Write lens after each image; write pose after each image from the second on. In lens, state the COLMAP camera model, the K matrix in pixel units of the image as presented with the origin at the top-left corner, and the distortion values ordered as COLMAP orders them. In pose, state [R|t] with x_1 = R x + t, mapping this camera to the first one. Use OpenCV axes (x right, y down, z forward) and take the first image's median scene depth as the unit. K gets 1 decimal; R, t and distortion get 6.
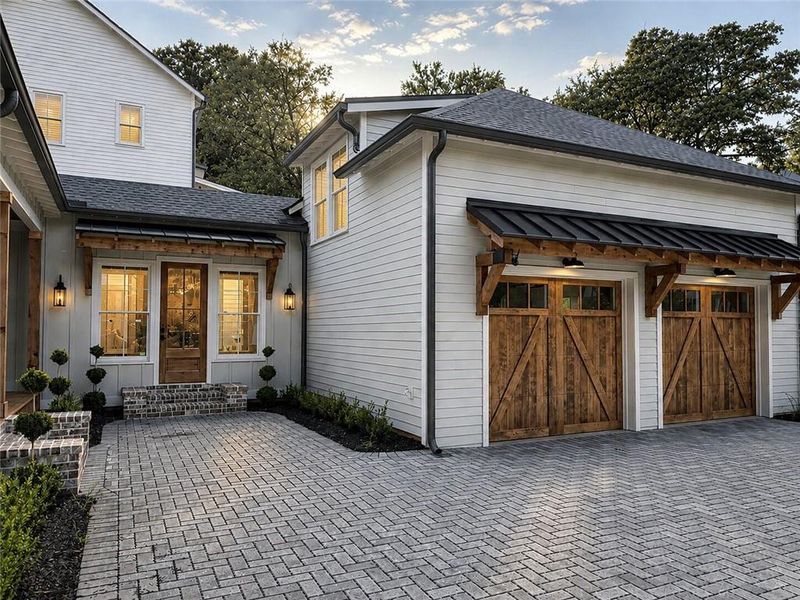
lens RADIAL K [[610.9, 0, 400.0], [0, 610.9, 300.0], [0, 0, 1]] dist [0.003069, 0.001142]
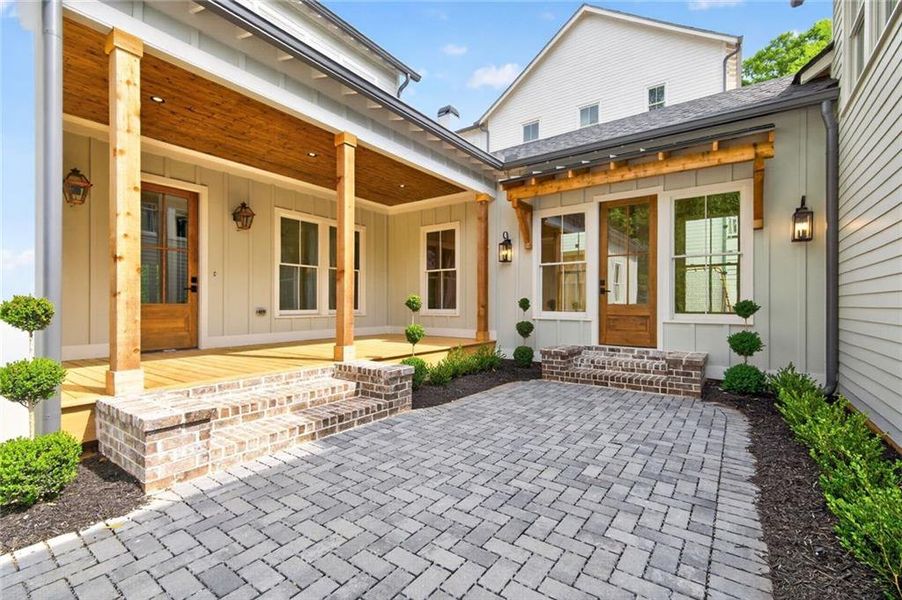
lens RADIAL K [[397.9, 0, 451.1], [0, 397.9, 303.9], [0, 0, 1]] dist [-0.001044, -0.000296]
pose [[0.455538, -0.001200, -0.890215, 0.009094], [0.035691, 0.999220, 0.016917, 0.061959], [0.889501, -0.039479, 0.455225, 0.553774]]
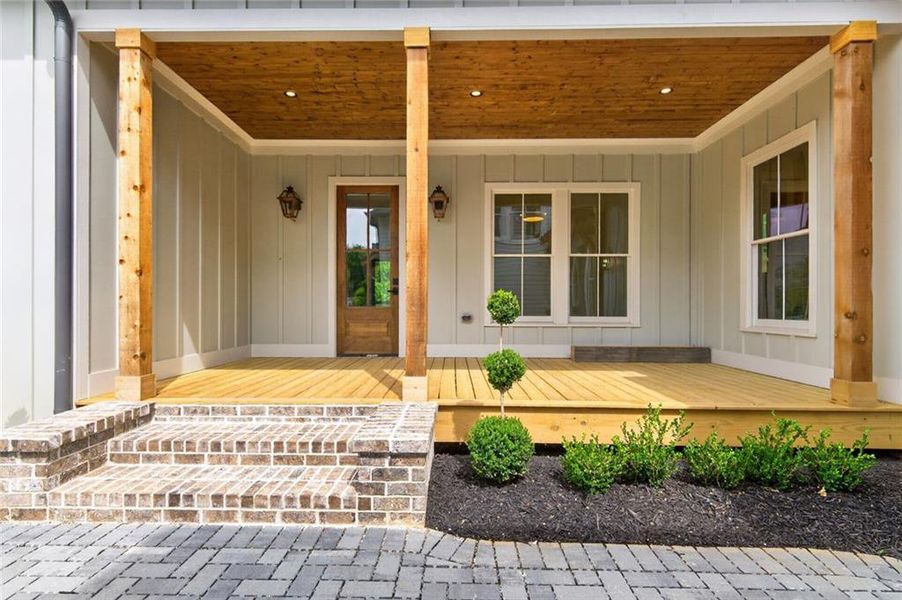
lens RADIAL K [[449.0, 0, 448.0], [0, 449.0, 303.3], [0, 0, 1]] dist [0.009934, -0.000655]
pose [[-0.475806, -0.006496, -0.879526, -0.160946], [0.031914, 0.999187, -0.024644, 0.069301], [0.878971, -0.039795, -0.475211, 0.794225]]
